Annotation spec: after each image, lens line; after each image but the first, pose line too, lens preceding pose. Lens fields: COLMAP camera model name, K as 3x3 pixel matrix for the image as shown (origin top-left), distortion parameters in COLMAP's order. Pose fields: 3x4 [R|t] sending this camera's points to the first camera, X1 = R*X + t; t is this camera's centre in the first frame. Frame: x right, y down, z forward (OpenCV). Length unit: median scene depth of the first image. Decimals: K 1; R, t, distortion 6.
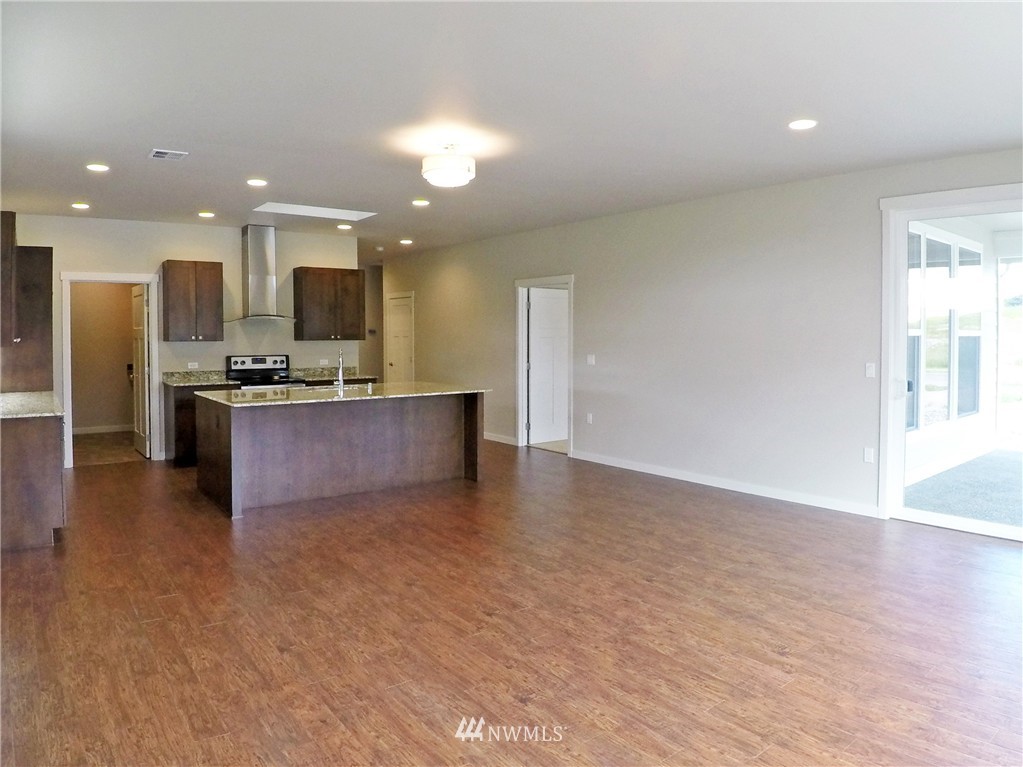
lens RADIAL K [[688.9, 0, 512.0], [0, 688.9, 375.7], [0, 0, 1]] dist [-0.099380, -0.011388]
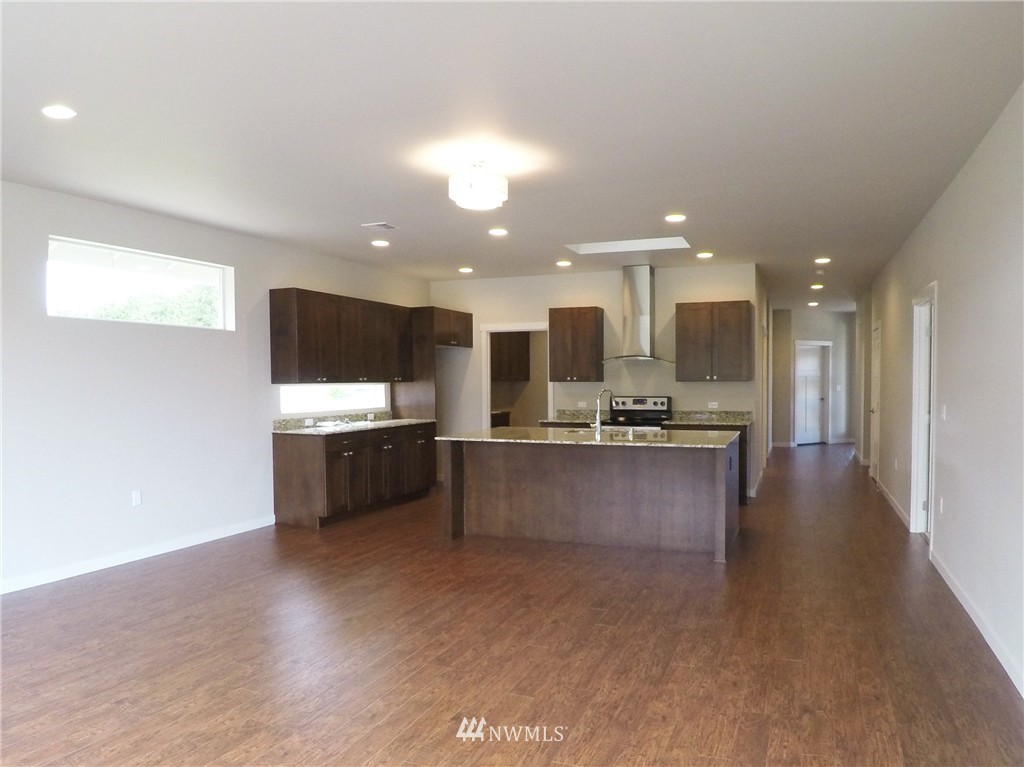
lens RADIAL K [[689.6, 0, 512.0], [0, 689.6, 383.4], [0, 0, 1]] dist [-0.099380, -0.011388]
pose [[0.481997, 0.000249, -0.876173, 0.434720], [-0.041020, 0.998910, -0.022282, -0.018971], [0.875212, 0.046681, 0.481481, 0.353641]]
